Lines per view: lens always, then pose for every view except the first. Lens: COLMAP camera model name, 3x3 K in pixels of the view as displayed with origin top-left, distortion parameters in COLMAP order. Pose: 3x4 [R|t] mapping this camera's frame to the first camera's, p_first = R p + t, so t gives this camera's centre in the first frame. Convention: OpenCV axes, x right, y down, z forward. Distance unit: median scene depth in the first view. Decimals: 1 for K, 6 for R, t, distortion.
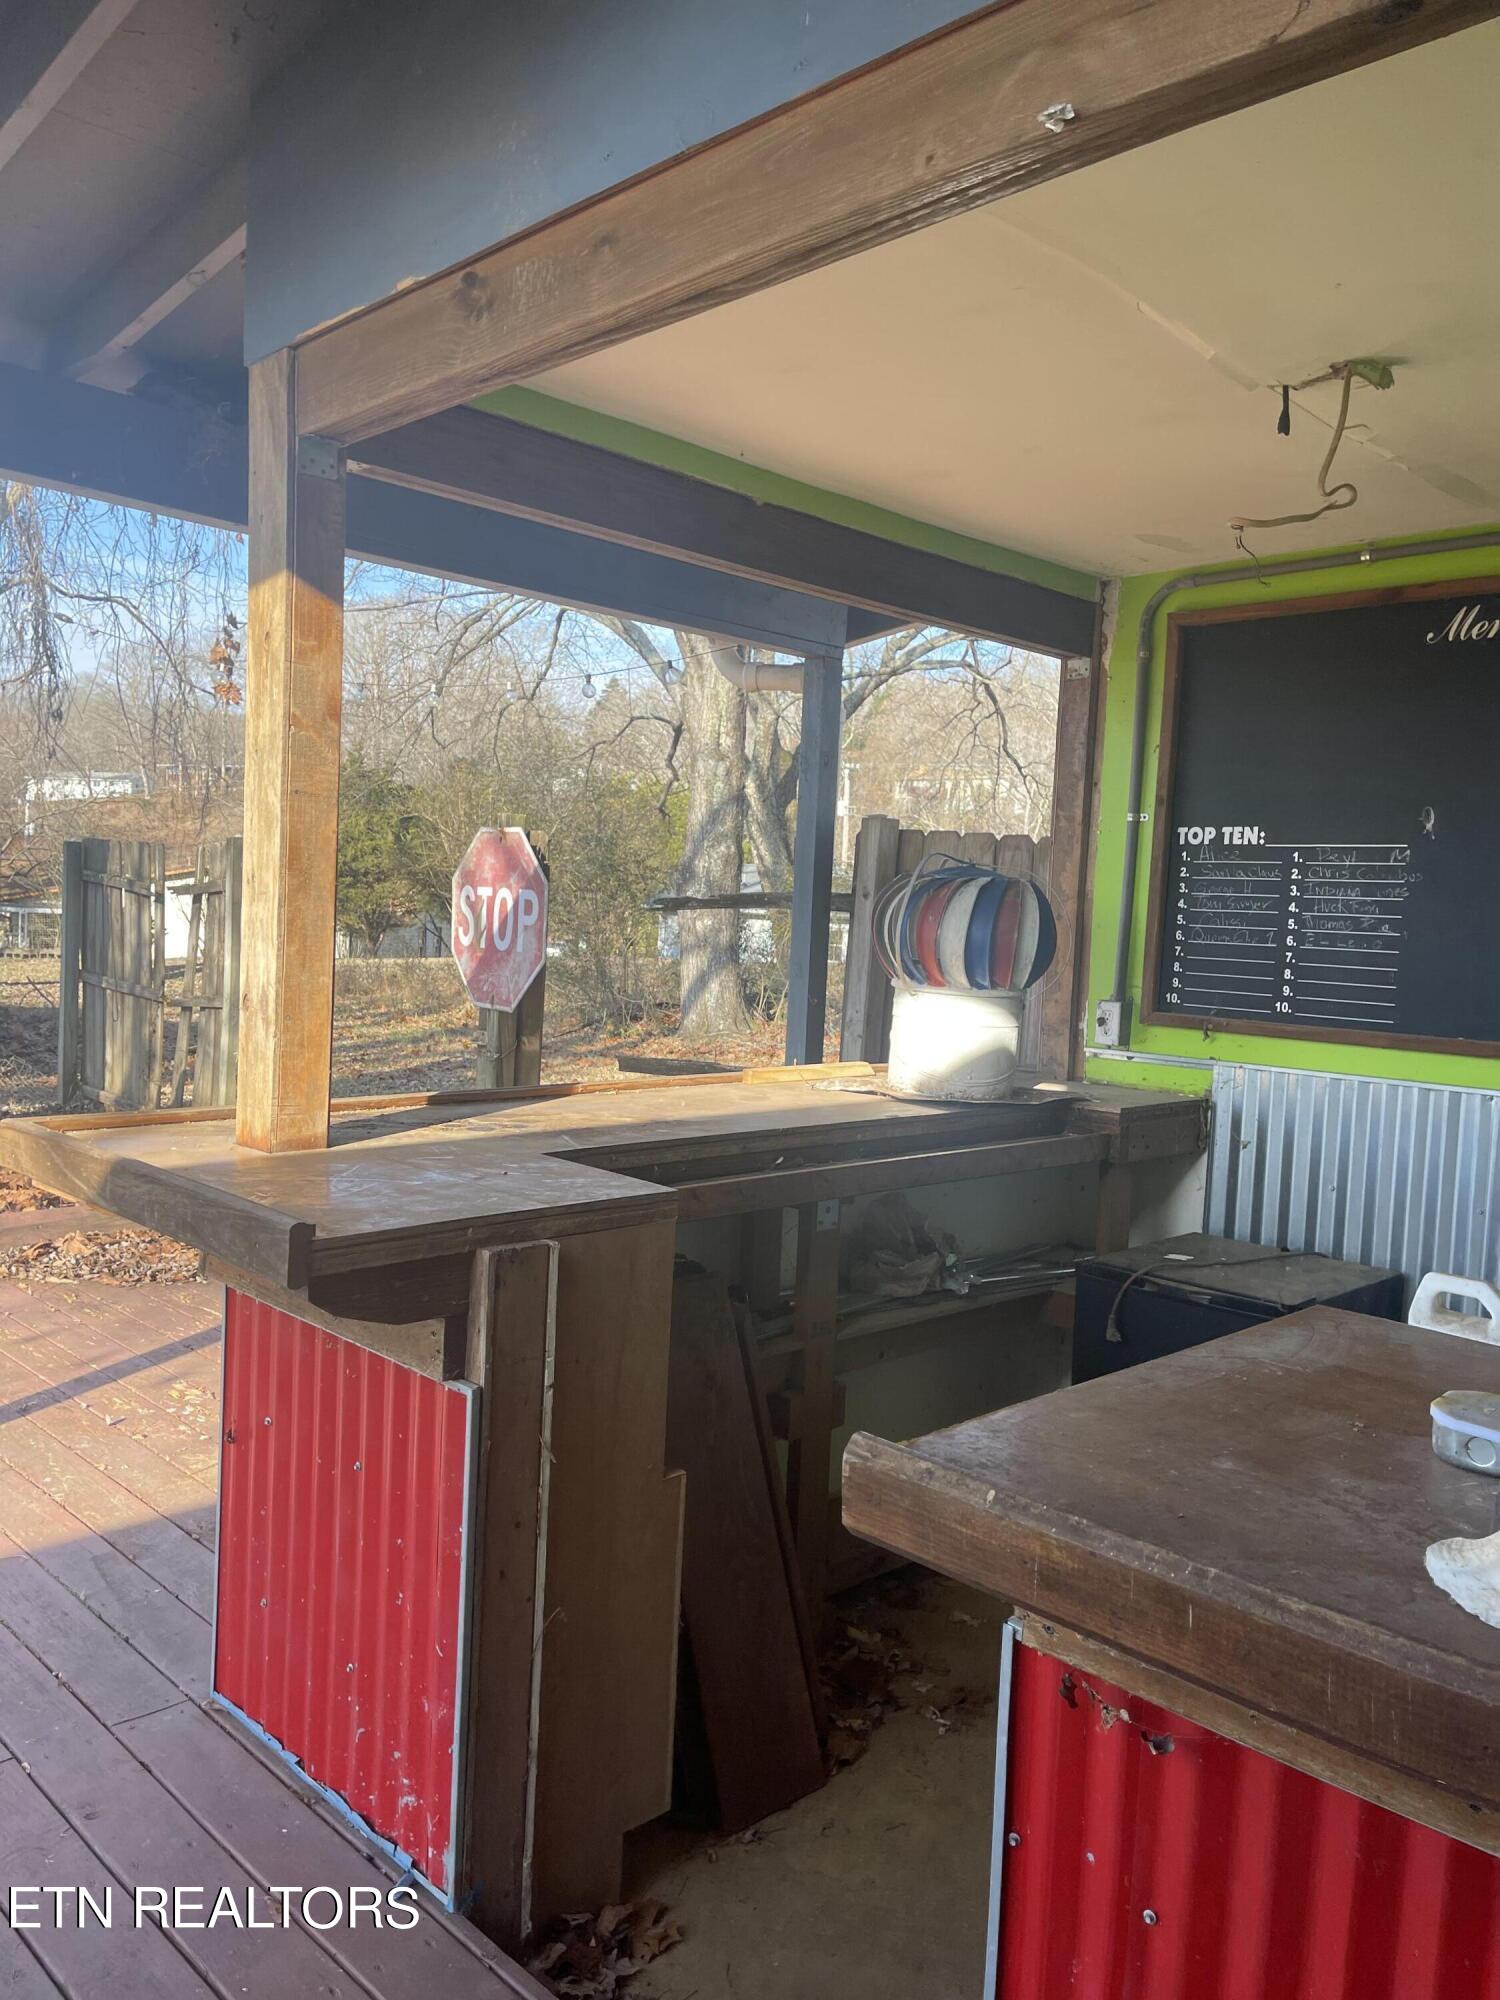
lens RADIAL K [[1509.4, 0, 740.9], [0, 1509.4, 1000.5], [0, 0, 1]] dist [0.072582, -0.105186]
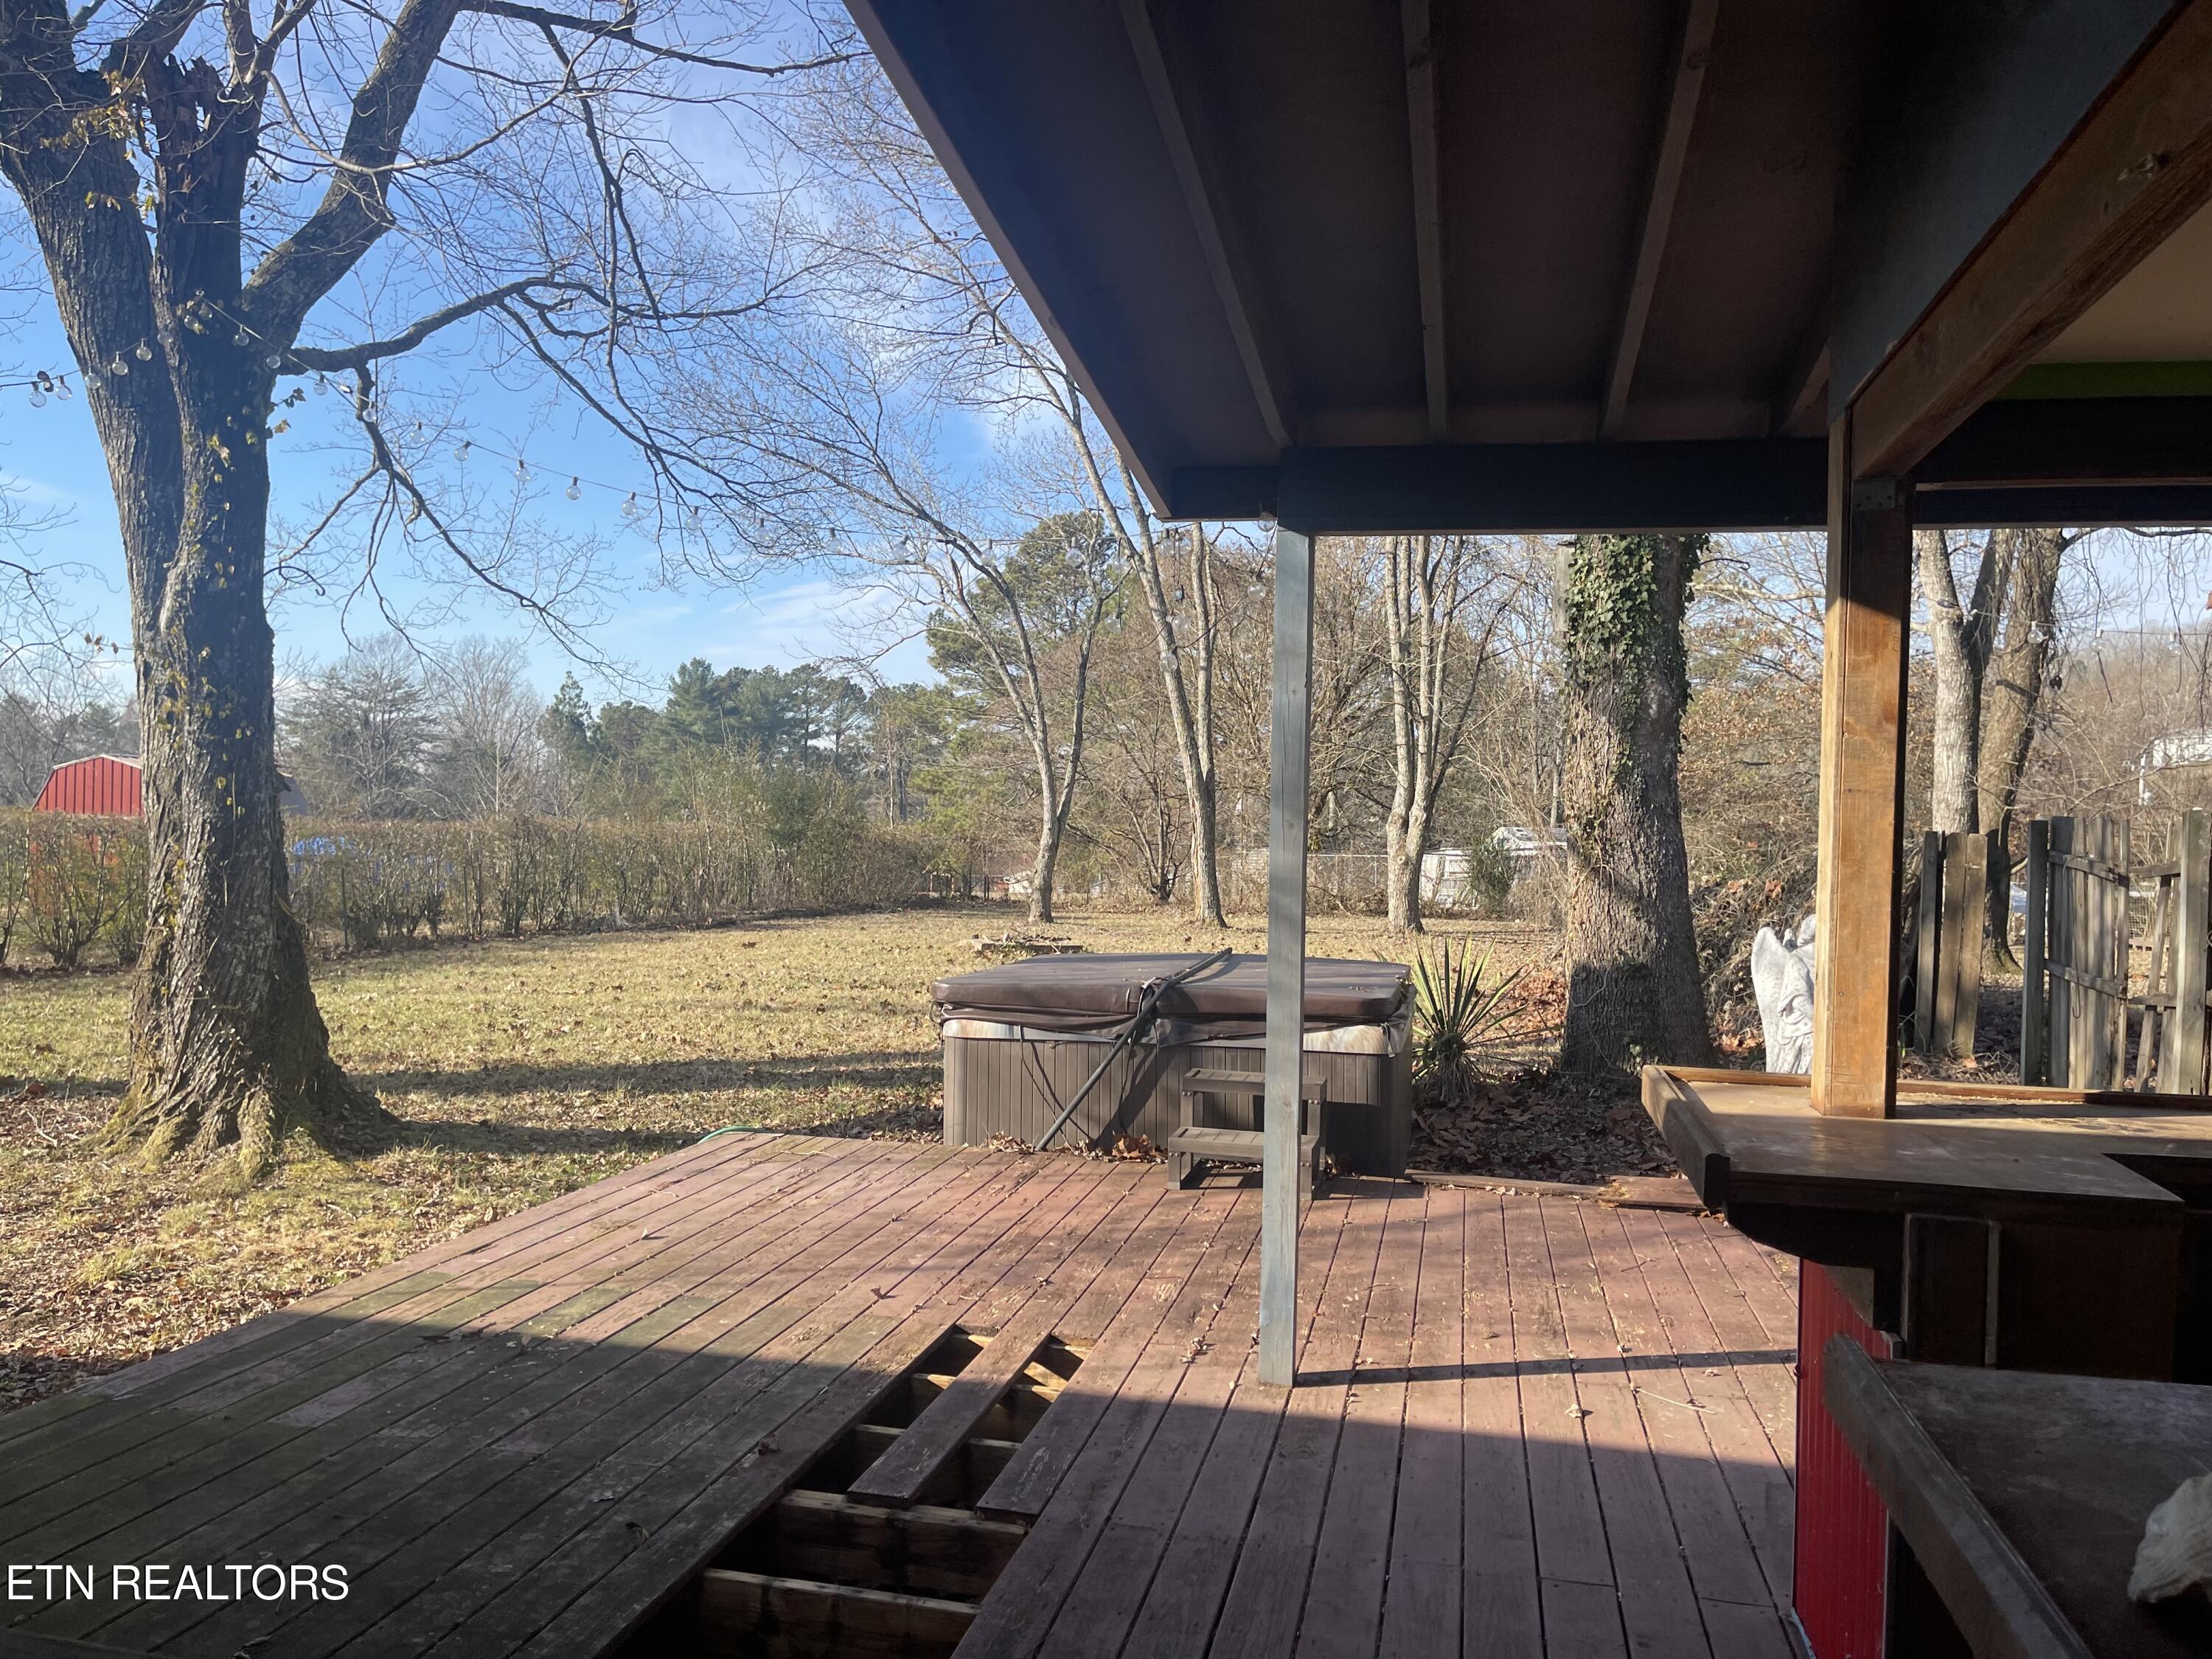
lens RADIAL K [[1669.4, 0, 1107.4], [0, 1669.4, 841.7], [0, 0, 1]] dist [0.072582, -0.105186]
pose [[0.546995, -0.021735, -0.836853, 0.118787], [-0.052988, 0.996759, -0.060522, 0.000984], [0.835457, 0.077448, 0.544071, -0.033146]]
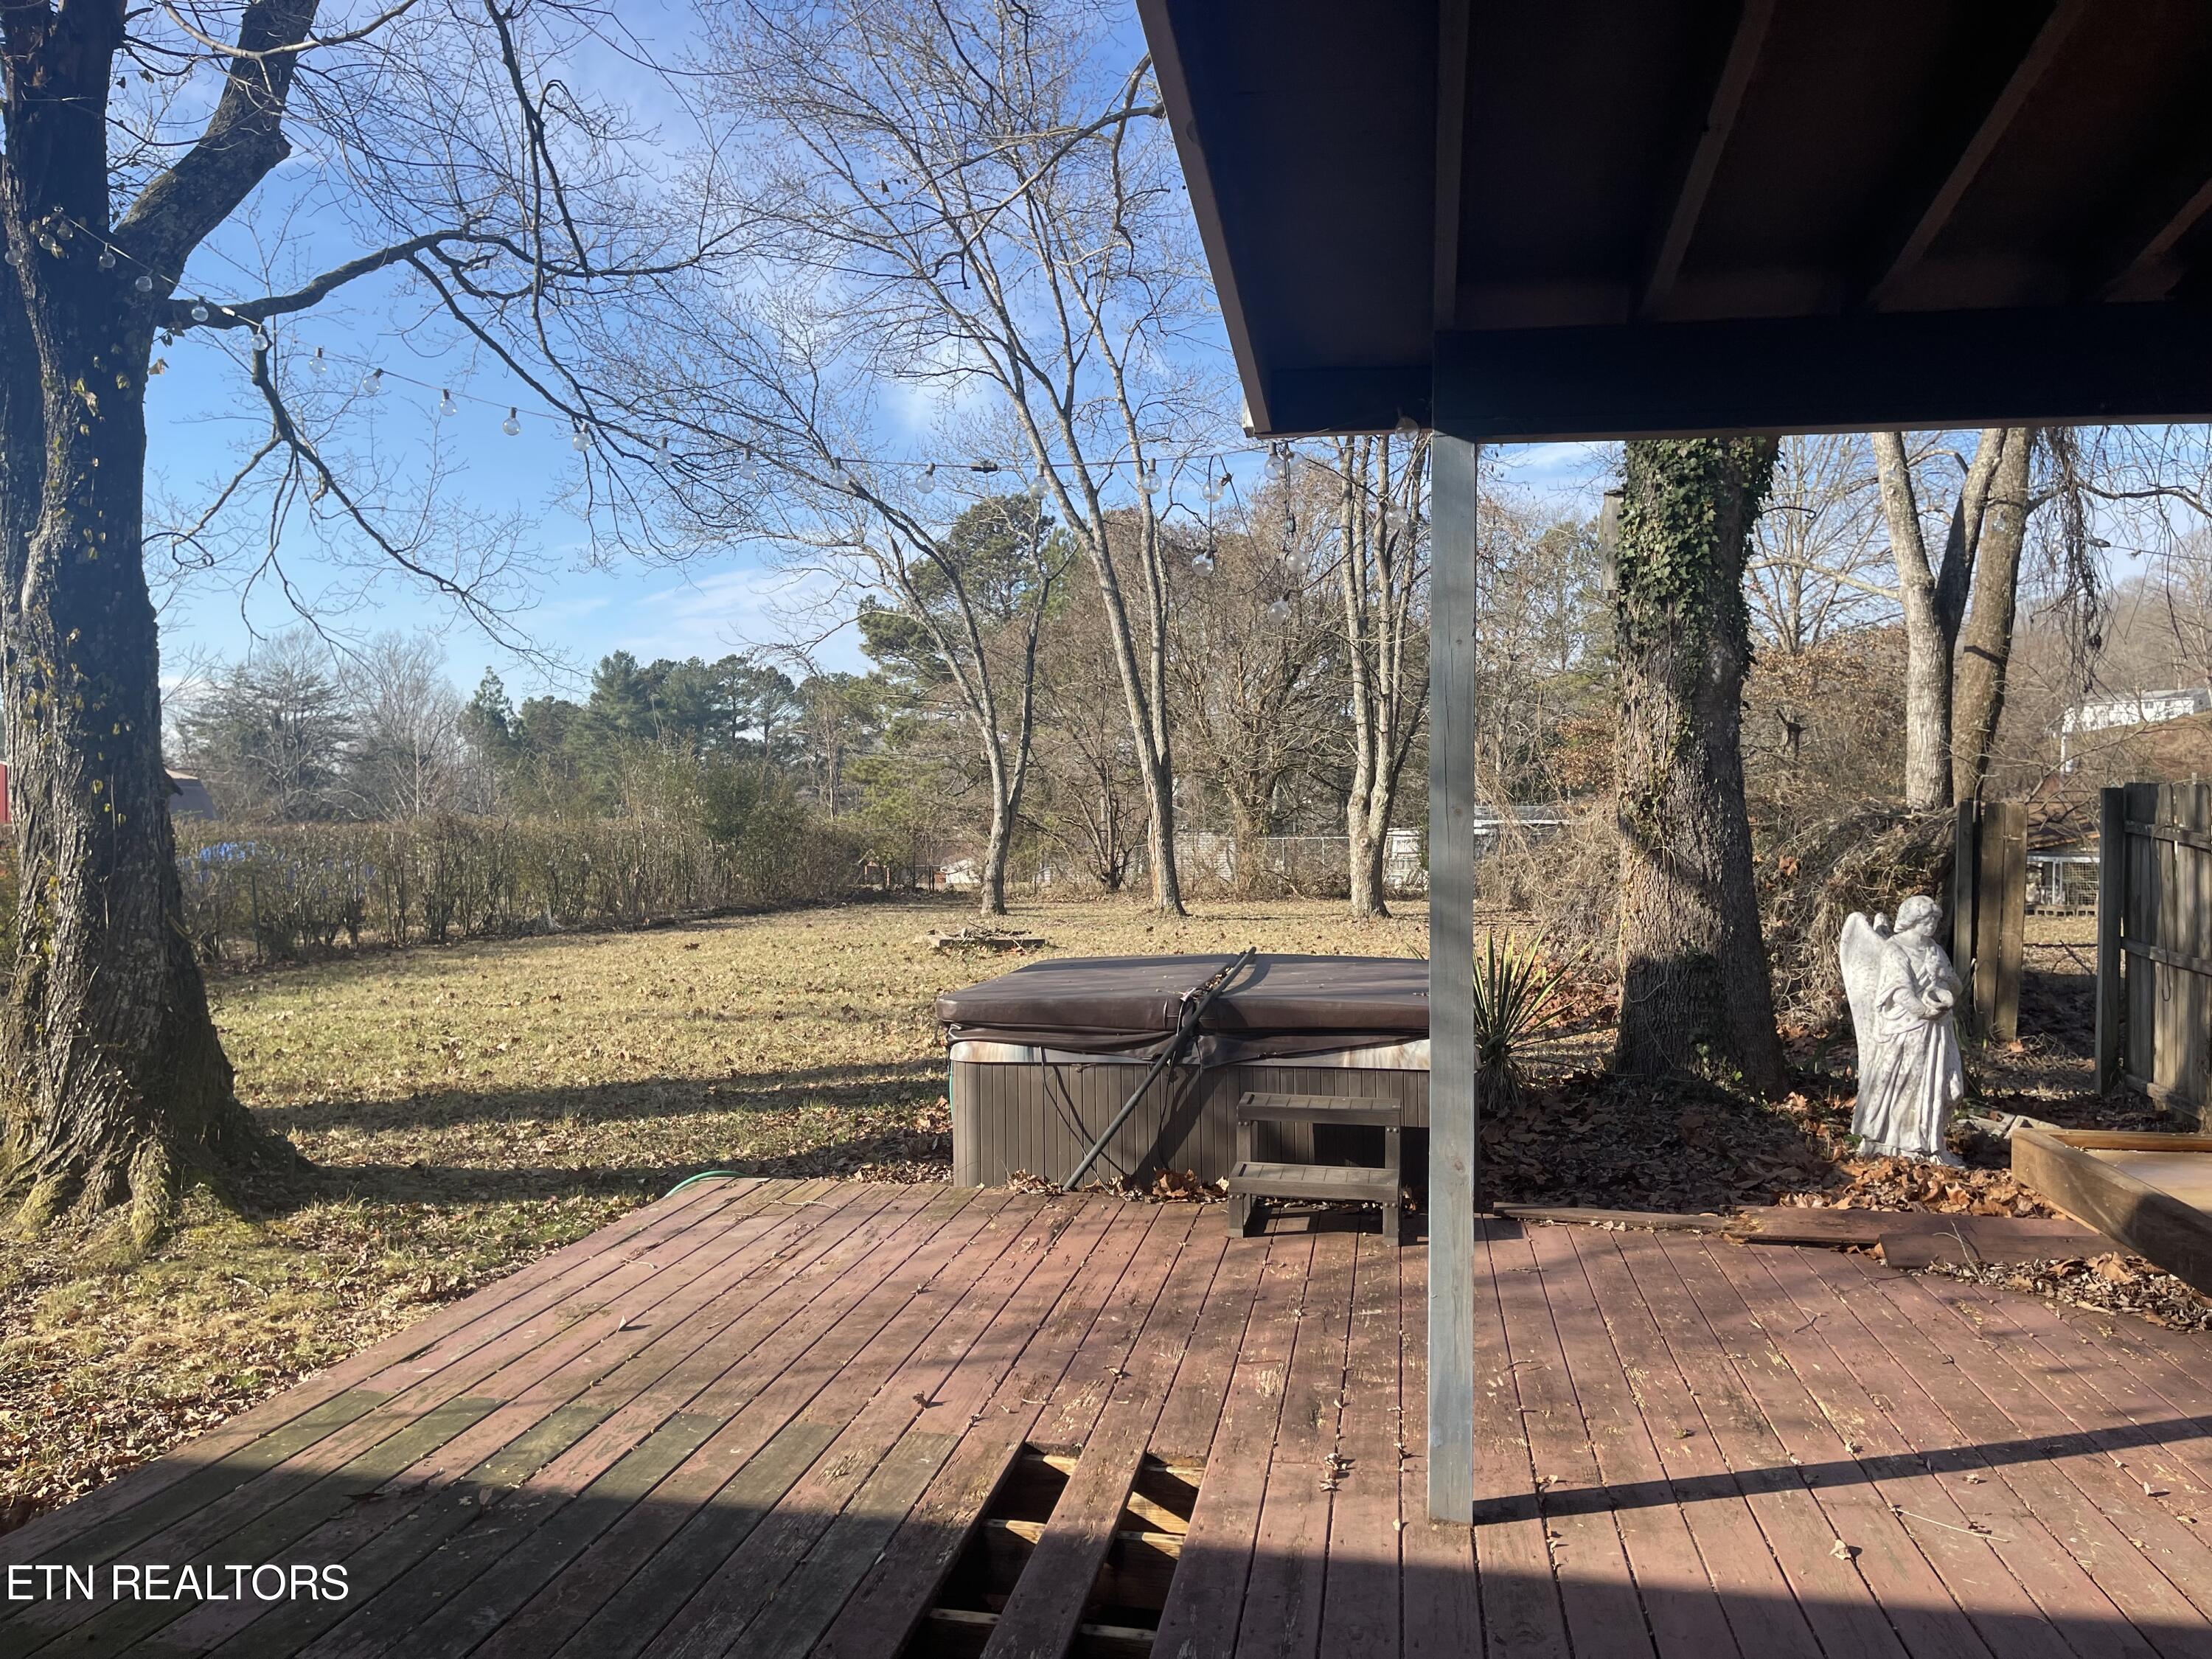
lens RADIAL K [[1669.4, 0, 1108.4], [0, 1669.4, 840.4], [0, 0, 1]] dist [0.072582, -0.105186]
pose [[0.580506, -0.027487, -0.813792, 0.007967], [-0.029574, 0.998059, -0.054807, -0.006133], [0.813719, 0.055883, 0.578566, -0.010615]]
